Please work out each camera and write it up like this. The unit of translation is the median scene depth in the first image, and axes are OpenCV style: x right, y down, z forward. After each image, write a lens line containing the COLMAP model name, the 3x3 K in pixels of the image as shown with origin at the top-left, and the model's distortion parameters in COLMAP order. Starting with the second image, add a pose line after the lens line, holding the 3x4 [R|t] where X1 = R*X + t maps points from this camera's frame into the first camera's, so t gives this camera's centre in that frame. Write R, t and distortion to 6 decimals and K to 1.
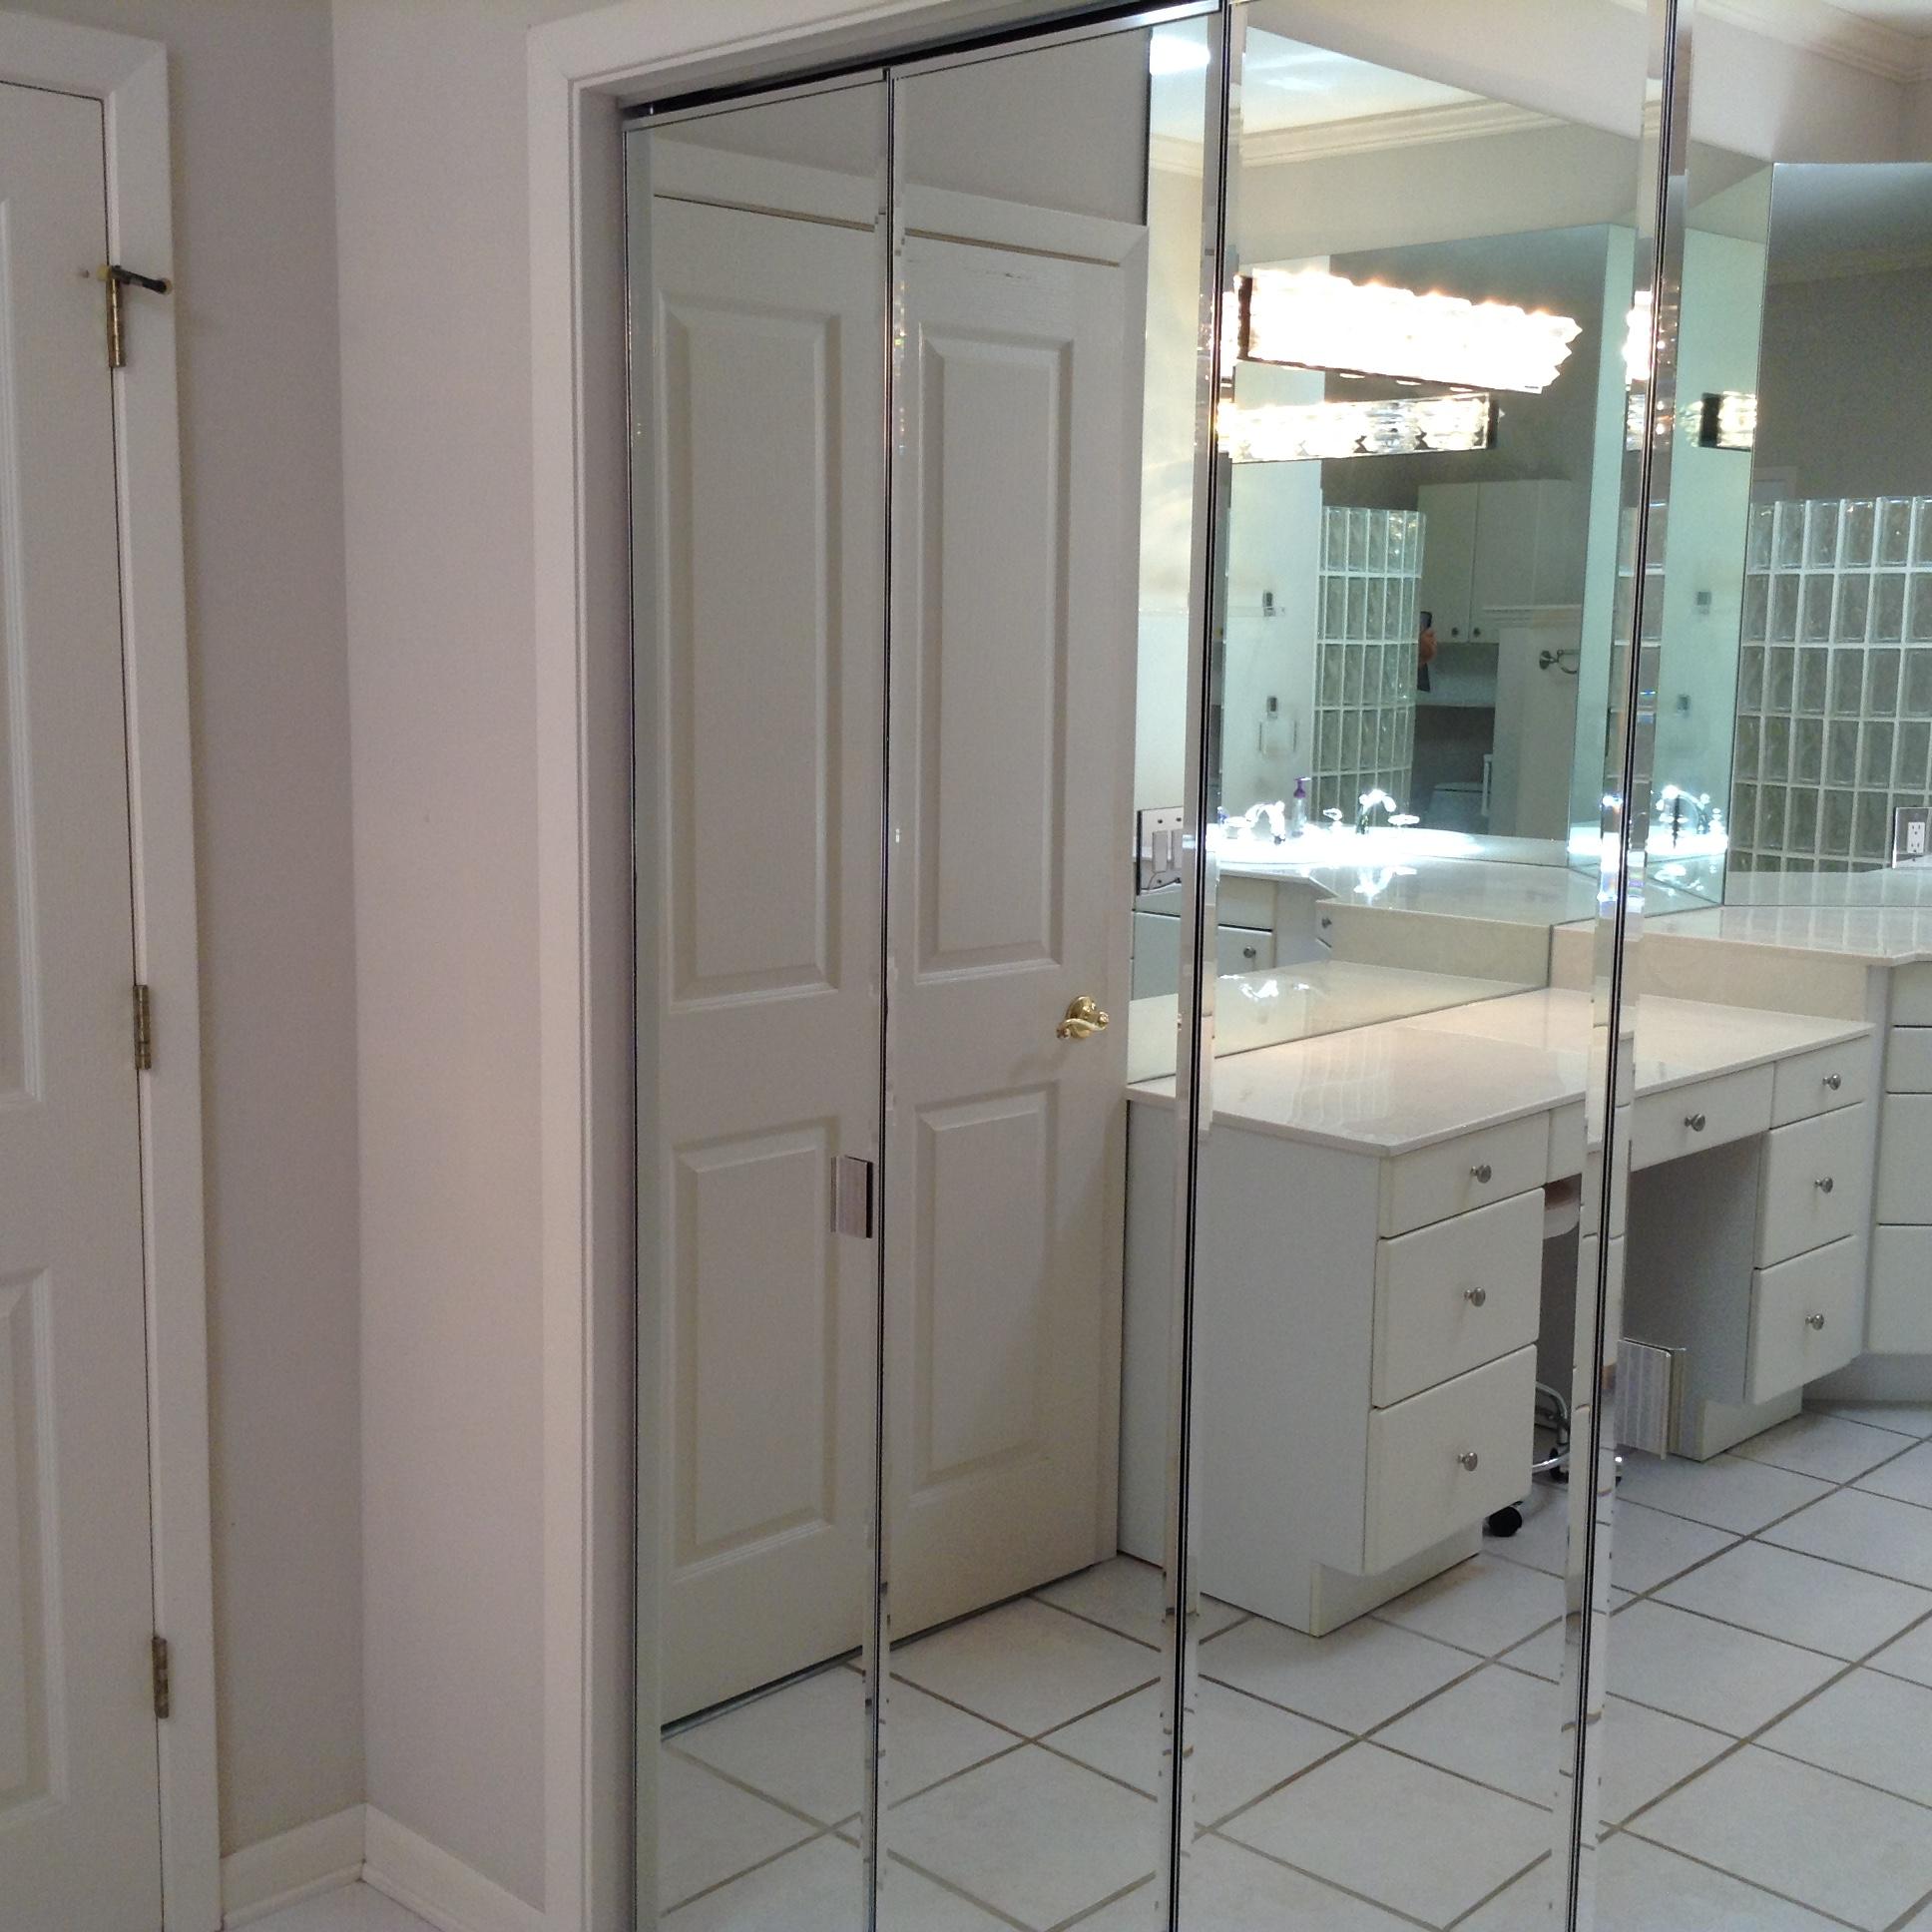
lens RADIAL K [[2380.8, 0, 963.9], [0, 2380.8, 965.8], [0, 0, 1]] dist [0.077098, 0.000000]
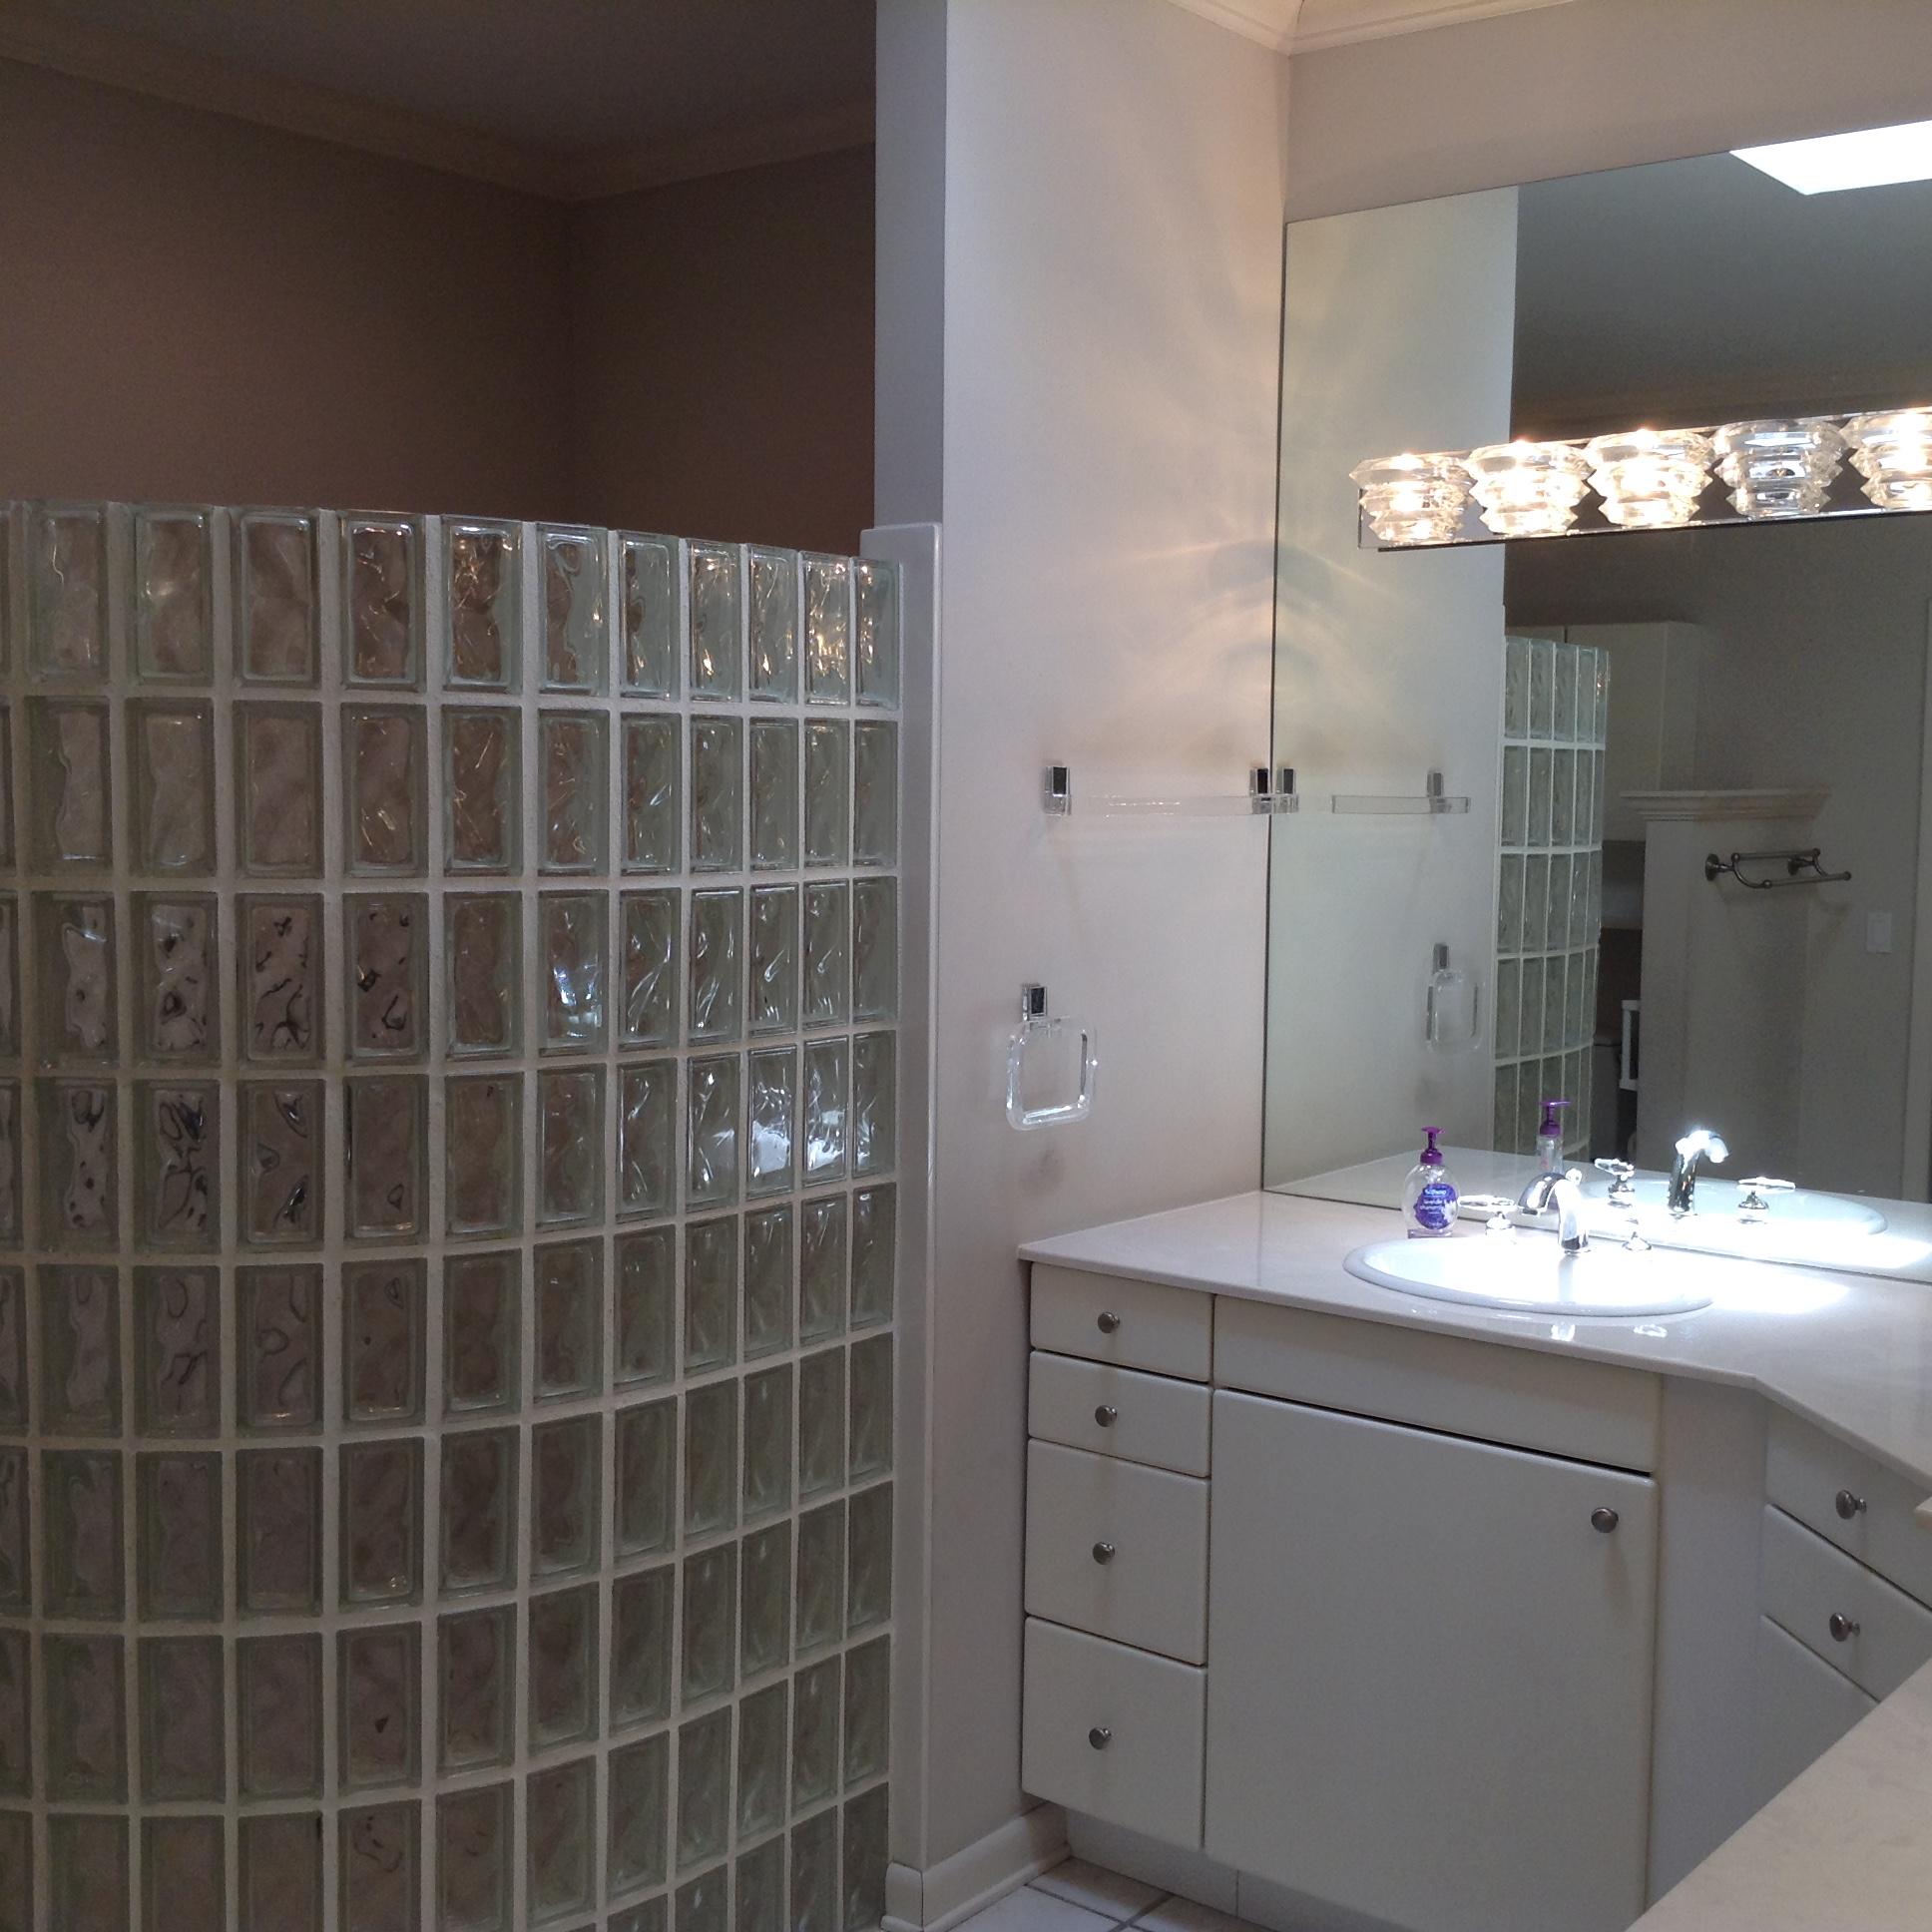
lens RADIAL K [[2380.8, 0, 972.5], [0, 2380.8, 959.0], [0, 0, 1]] dist [0.077098, 0.000000]
pose [[0.997230, -0.001017, 0.074370, -0.031203], [0.006403, 0.997368, -0.072220, -0.062668], [-0.074101, 0.072496, 0.994612, 0.388015]]
